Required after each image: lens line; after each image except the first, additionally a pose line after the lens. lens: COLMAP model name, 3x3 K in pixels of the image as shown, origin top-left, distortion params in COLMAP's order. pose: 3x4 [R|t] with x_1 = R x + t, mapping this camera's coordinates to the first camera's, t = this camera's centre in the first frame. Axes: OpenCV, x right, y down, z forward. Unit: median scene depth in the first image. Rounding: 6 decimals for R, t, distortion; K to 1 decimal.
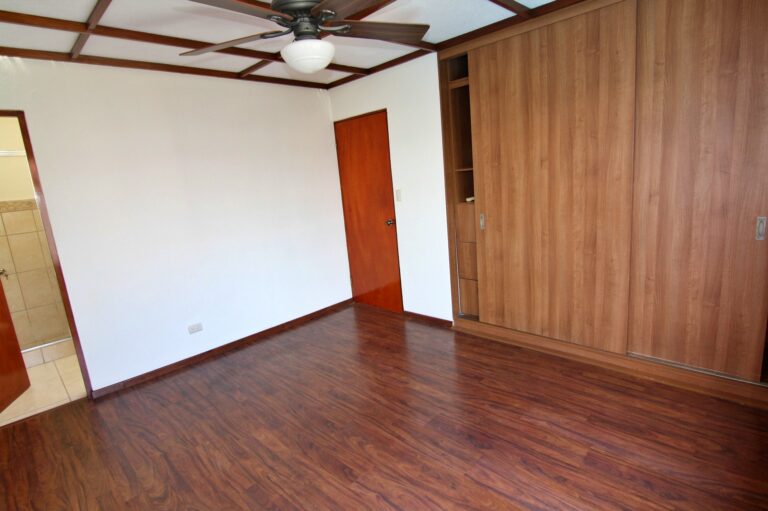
lens RADIAL K [[403.3, 0, 390.1], [0, 403.3, 251.7], [0, 0, 1]] dist [0.008061, -0.000539]
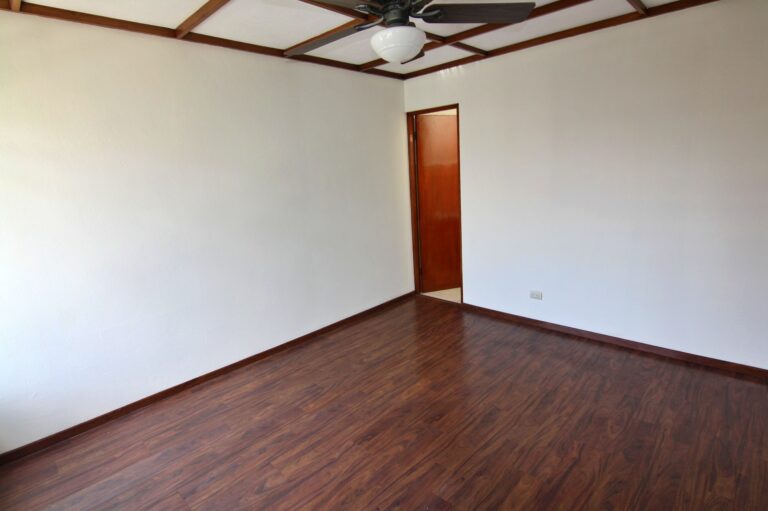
lens RADIAL K [[403.3, 0, 388.0], [0, 403.3, 253.8], [0, 0, 1]] dist [0.008061, -0.000539]
pose [[0.003044, 0.283805, -0.958877, 0.696767], [-0.136943, 0.949966, 0.280733, -0.217725], [0.990574, 0.130457, 0.041757, 0.805311]]
